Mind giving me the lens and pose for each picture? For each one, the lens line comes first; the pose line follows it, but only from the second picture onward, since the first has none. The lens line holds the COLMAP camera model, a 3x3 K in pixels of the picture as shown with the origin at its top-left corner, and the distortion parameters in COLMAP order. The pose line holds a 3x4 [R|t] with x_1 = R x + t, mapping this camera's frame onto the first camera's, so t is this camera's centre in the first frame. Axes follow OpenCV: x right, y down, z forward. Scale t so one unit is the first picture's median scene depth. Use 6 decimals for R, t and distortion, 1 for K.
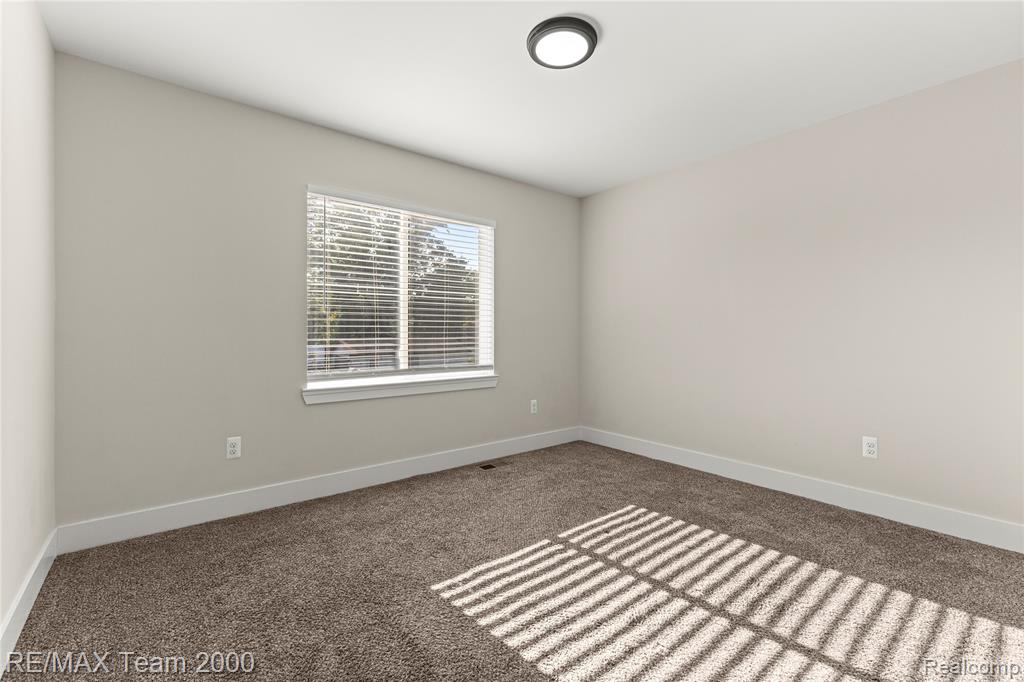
lens RADIAL K [[441.1, 0, 512.2], [0, 441.1, 335.2], [0, 0, 1]] dist [0.013702, -0.005279]
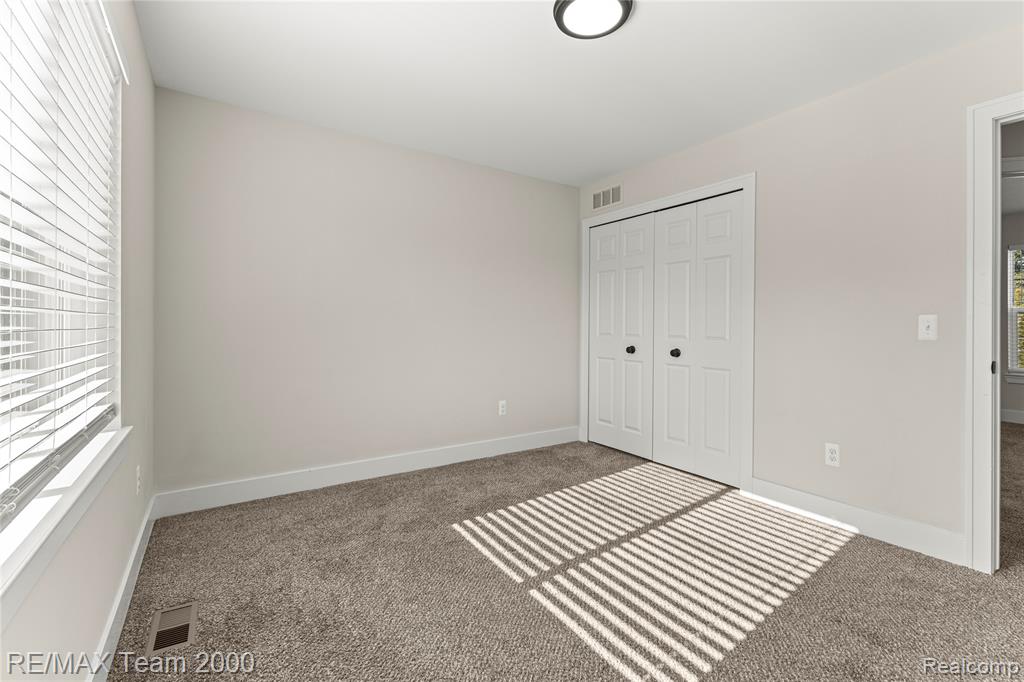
lens RADIAL K [[441.1, 0, 515.6], [0, 441.1, 330.7], [0, 0, 1]] dist [0.013702, -0.005279]
pose [[0.094030, -0.009917, 0.995520, -0.667859], [0.002443, 0.999950, 0.009730, -0.014588], [-0.995566, 0.001517, 0.094049, 0.887166]]
